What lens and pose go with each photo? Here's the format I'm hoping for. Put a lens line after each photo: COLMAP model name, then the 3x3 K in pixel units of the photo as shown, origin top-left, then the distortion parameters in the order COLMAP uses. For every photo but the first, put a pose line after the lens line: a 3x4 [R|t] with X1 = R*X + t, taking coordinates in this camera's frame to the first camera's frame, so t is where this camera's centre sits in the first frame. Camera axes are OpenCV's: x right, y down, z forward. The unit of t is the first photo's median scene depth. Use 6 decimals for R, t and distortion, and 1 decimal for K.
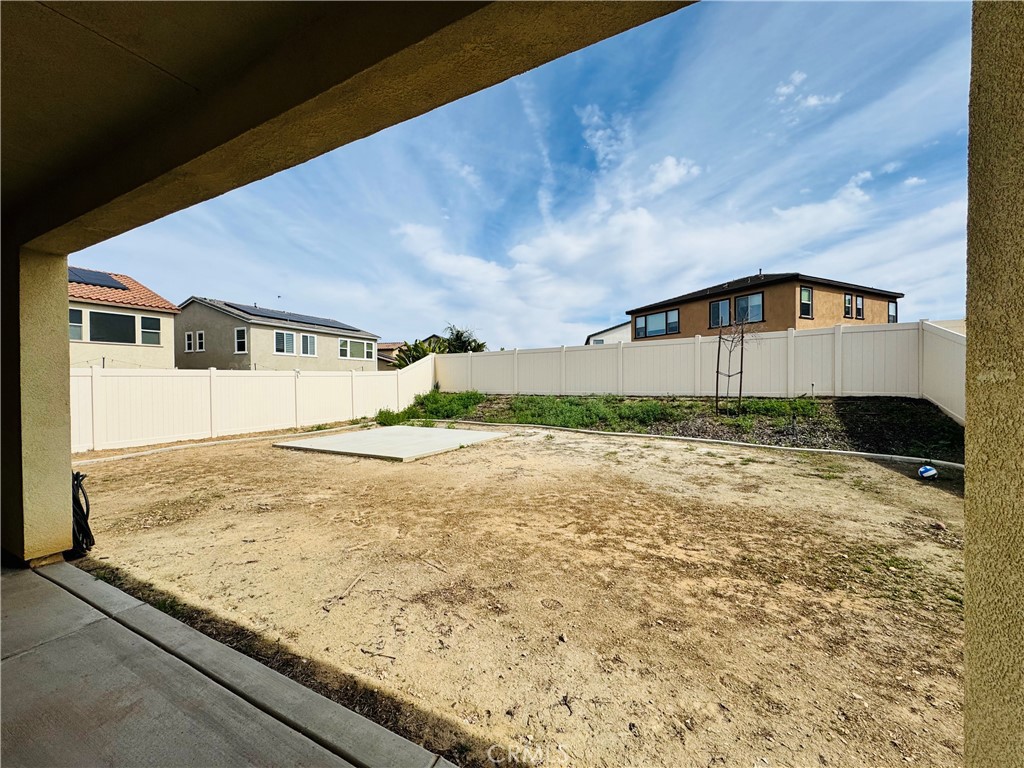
lens RADIAL K [[409.4, 0, 511.0], [0, 409.4, 382.4], [0, 0, 1]] dist [-0.008443, -0.000314]
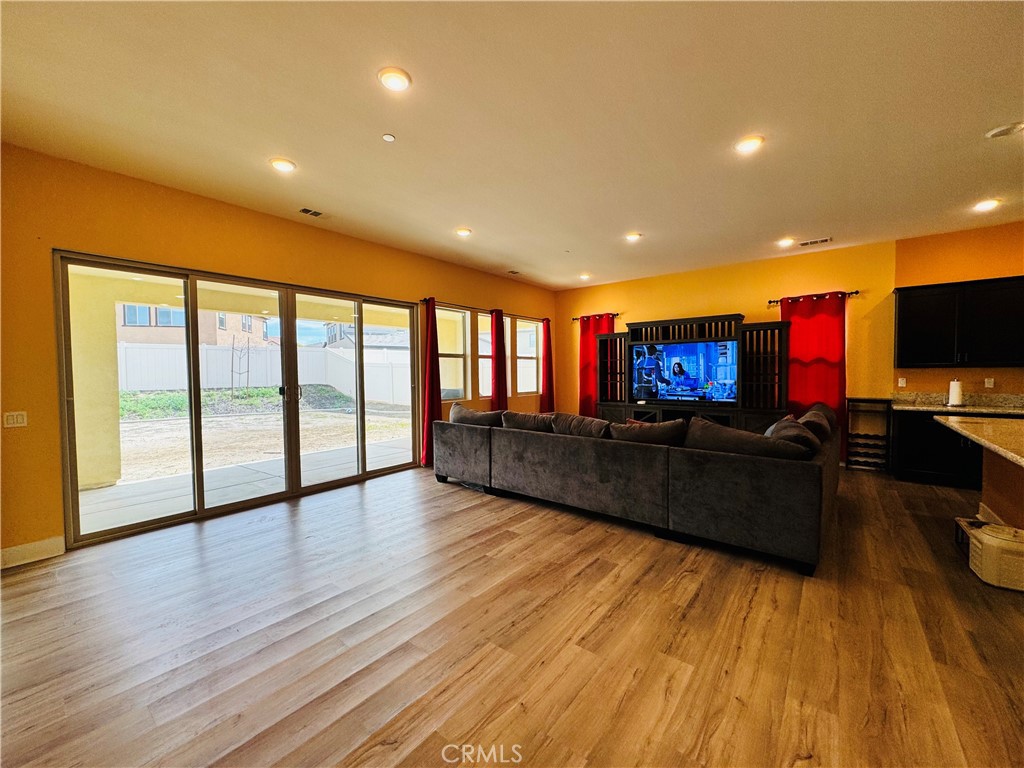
lens RADIAL K [[409.4, 0, 511.6], [0, 409.4, 386.1], [0, 0, 1]] dist [-0.008443, -0.000314]
pose [[0.191673, -0.027257, 0.981080, -0.784600], [0.010160, 0.999616, 0.025787, 0.000868], [-0.981406, 0.005025, 0.191876, -0.309154]]
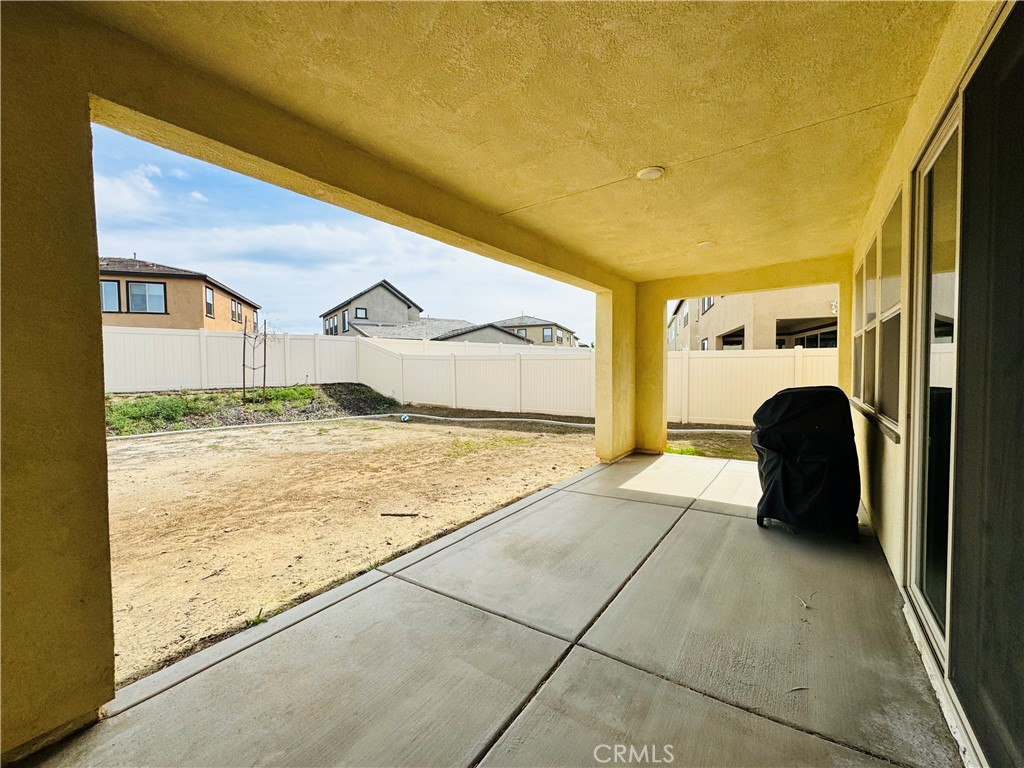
lens RADIAL K [[409.4, 0, 511.2], [0, 409.4, 385.0], [0, 0, 1]] dist [-0.008443, -0.000314]
pose [[0.142198, -0.029482, 0.989399, -0.492723], [0.013146, 0.999524, 0.027894, 0.006156], [-0.989751, 0.009040, 0.142518, 0.122215]]
